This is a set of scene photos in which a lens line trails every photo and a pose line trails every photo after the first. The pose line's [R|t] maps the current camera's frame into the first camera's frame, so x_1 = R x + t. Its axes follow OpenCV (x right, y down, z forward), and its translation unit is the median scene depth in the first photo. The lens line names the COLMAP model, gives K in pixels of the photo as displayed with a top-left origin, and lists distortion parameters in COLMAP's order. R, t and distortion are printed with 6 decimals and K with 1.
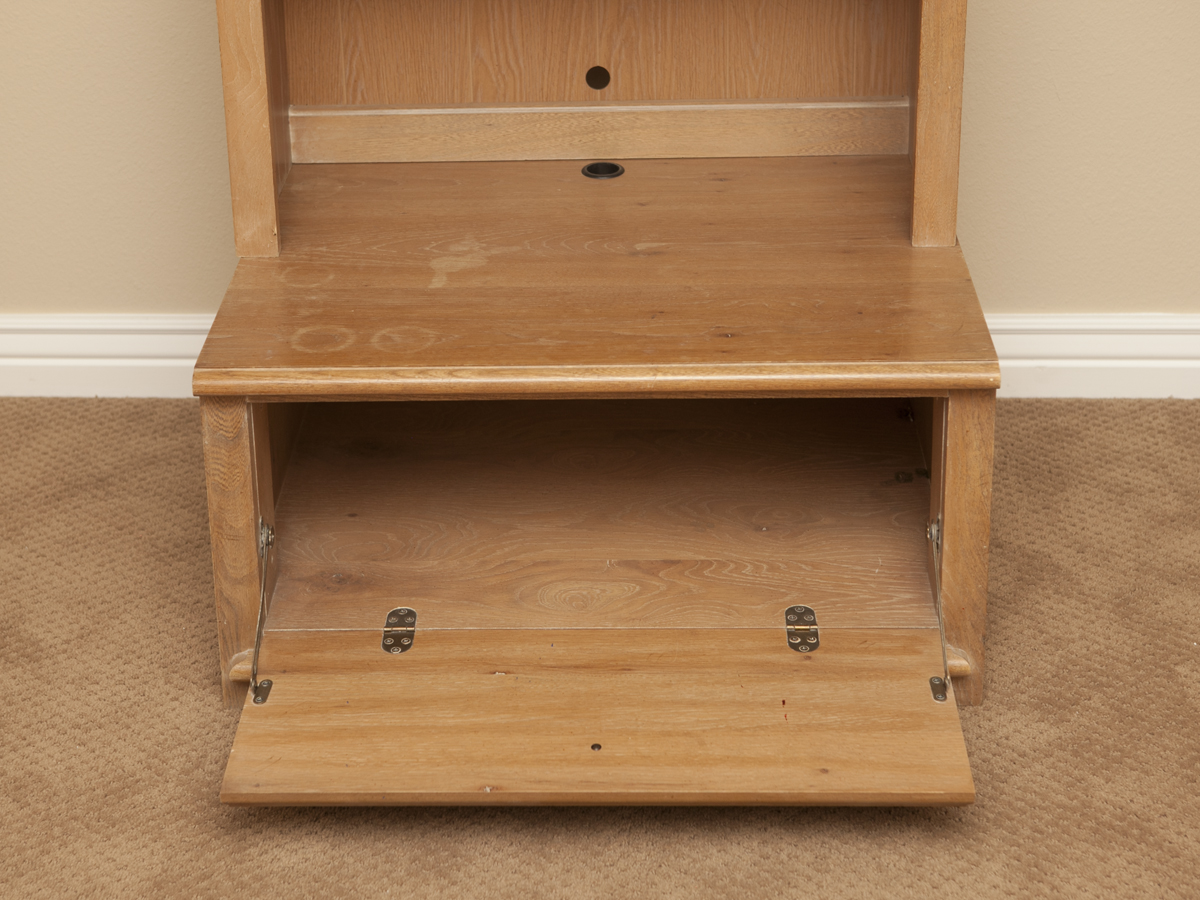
lens RADIAL K [[2714.3, 0, 600.0], [0, 2714.3, 450.0], [0, 0, 1]] dist [0.101586, 0.285053]
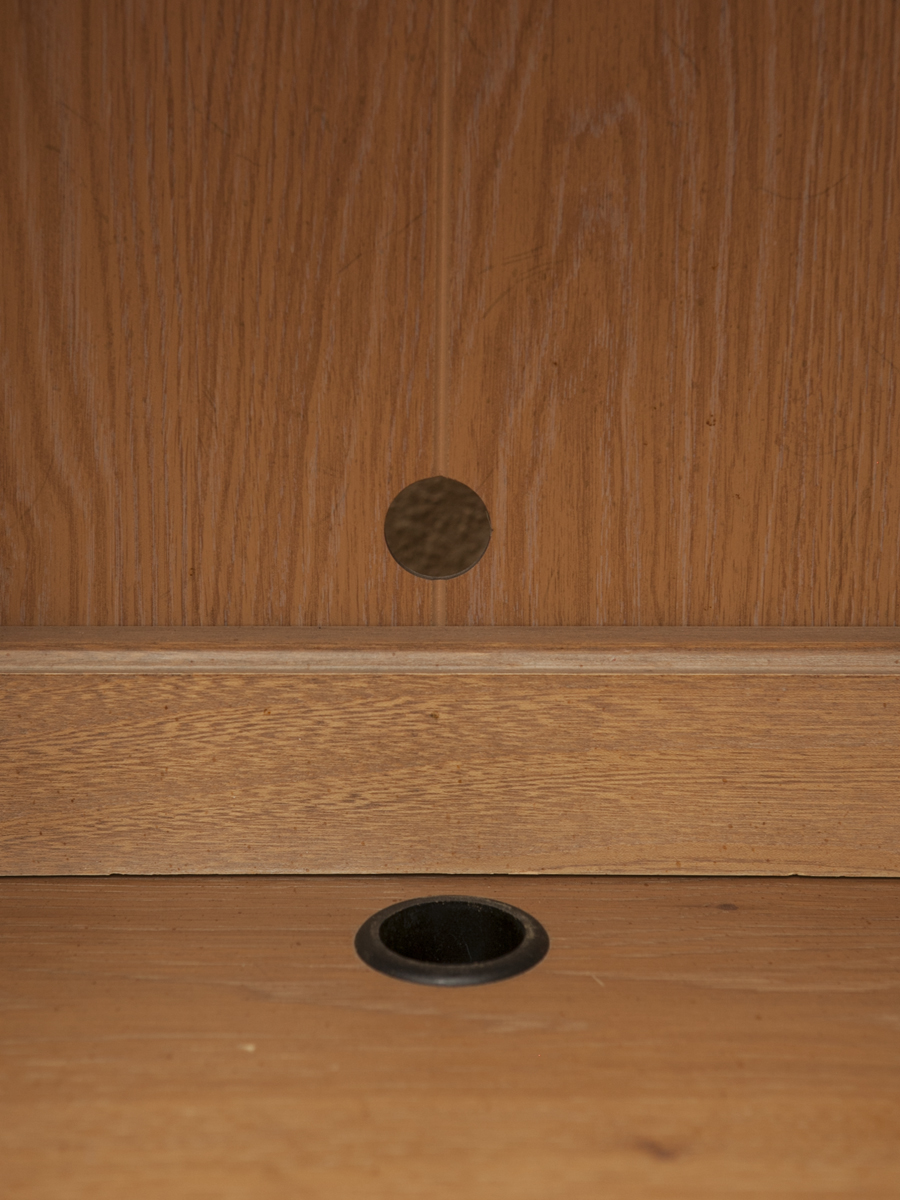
lens RADIAL K [[2356.1, 0, 450.0], [0, 2356.1, 600.0], [0, 0, 1]] dist [0.348112, 0.032718]
pose [[0.997596, 0.019824, 0.066396, -0.012939], [-0.008694, 0.986440, -0.163891, -0.098640], [-0.068745, 0.162920, 0.984241, 0.808974]]
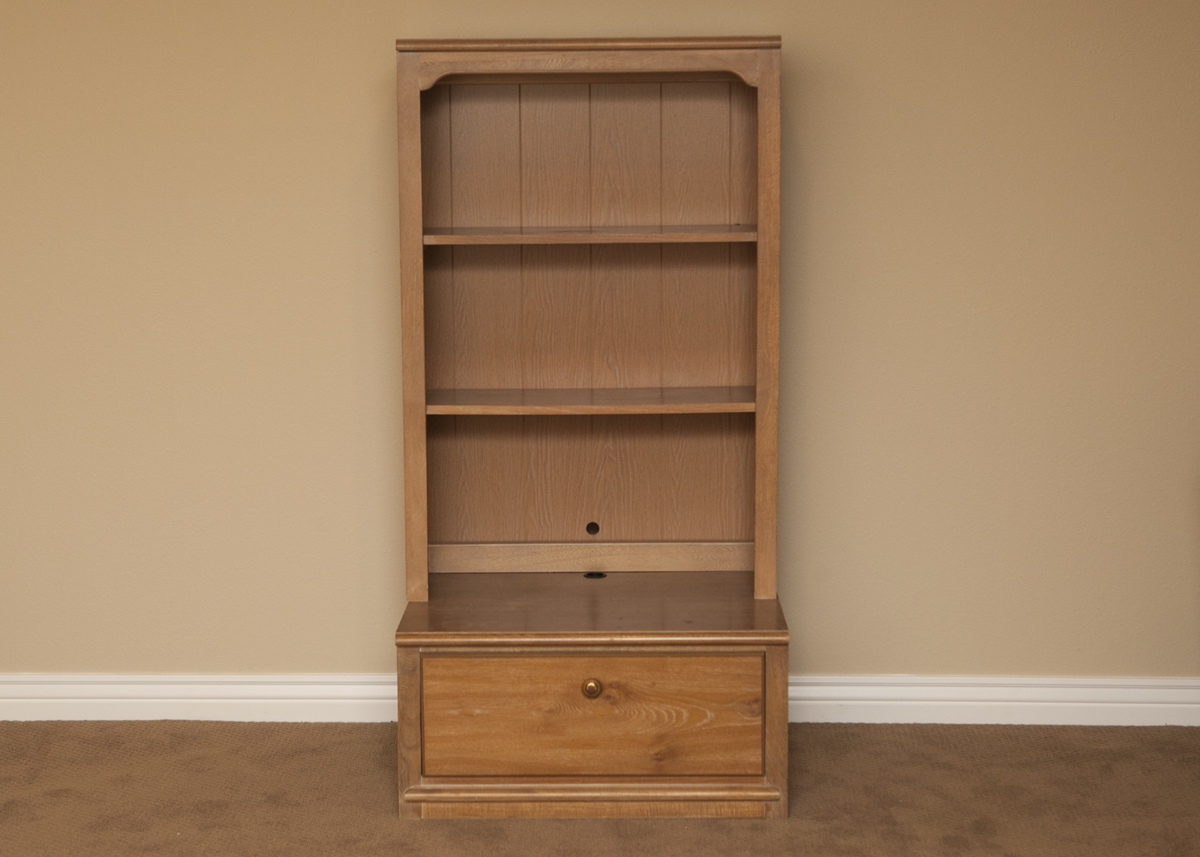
lens RADIAL K [[1863.1, 0, 600.0], [0, 1863.1, 428.5], [0, 0, 1]] dist [-0.013861, -0.022337]
pose [[0.999930, 0.010596, 0.005316, -0.003296], [-0.009052, 0.972016, -0.234741, 0.097313], [-0.007655, 0.234676, 0.972043, -0.260856]]
